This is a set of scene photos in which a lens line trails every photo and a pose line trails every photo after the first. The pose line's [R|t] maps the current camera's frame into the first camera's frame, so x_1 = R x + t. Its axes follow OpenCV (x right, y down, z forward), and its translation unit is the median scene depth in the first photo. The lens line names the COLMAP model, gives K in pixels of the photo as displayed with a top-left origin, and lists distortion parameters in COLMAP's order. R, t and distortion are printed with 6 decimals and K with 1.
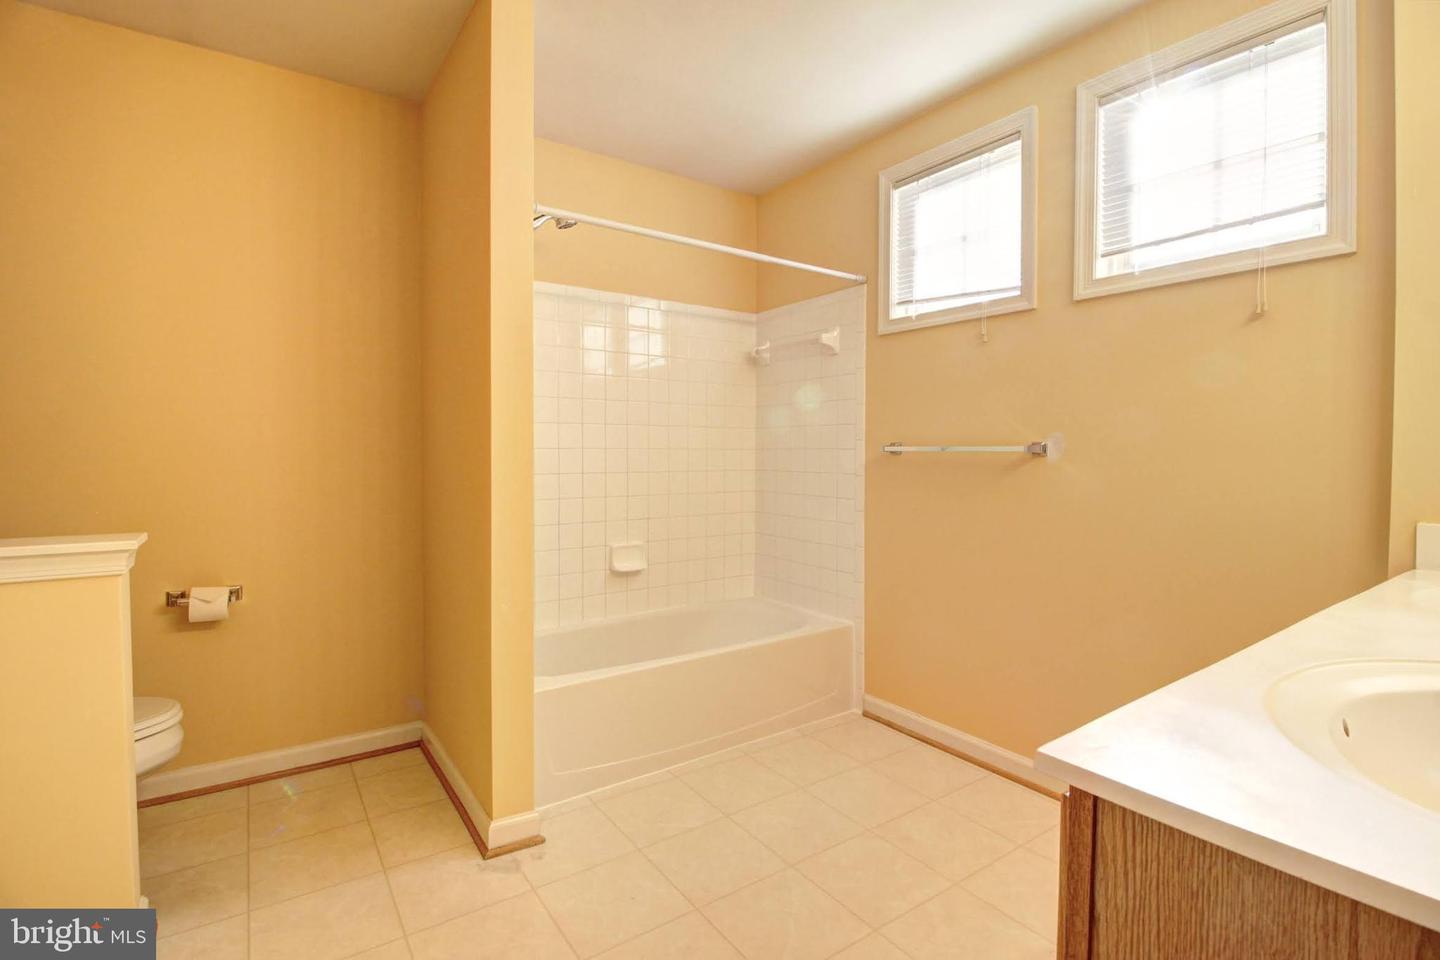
lens RADIAL K [[682.1, 0, 719.2], [0, 682.1, 464.8], [0, 0, 1]] dist [0.000171, -0.009532]
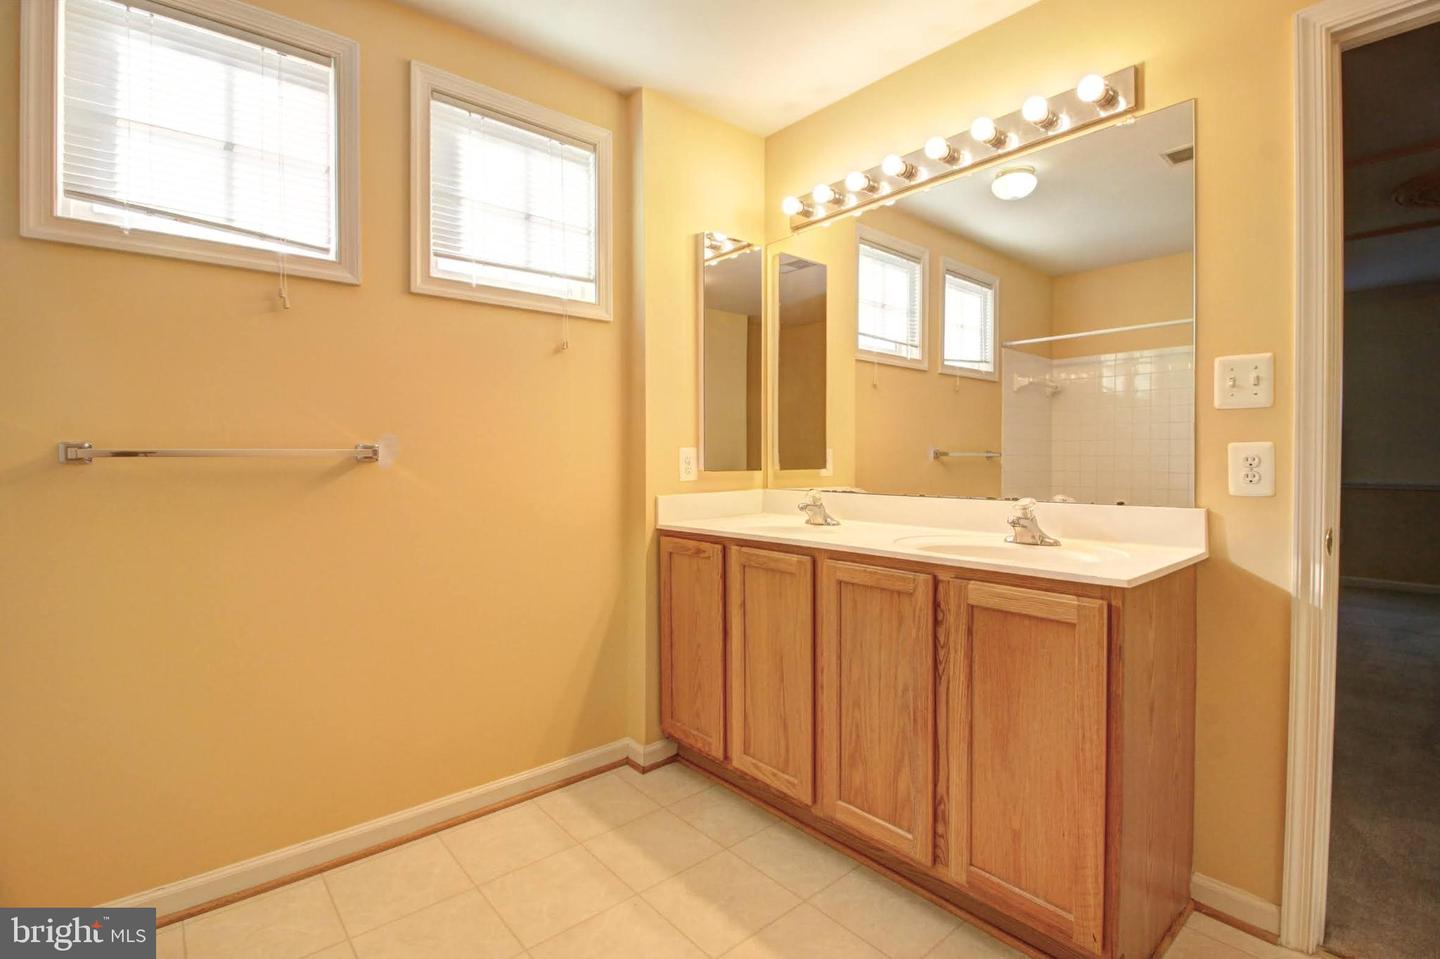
lens RADIAL K [[682.1, 0, 719.2], [0, 682.1, 464.3], [0, 0, 1]] dist [0.000171, -0.009532]
pose [[-0.103725, -0.022461, 0.994352, -0.442200], [0.018213, 0.999534, 0.024478, -0.022355], [-0.994439, 0.020649, -0.103268, 0.681306]]
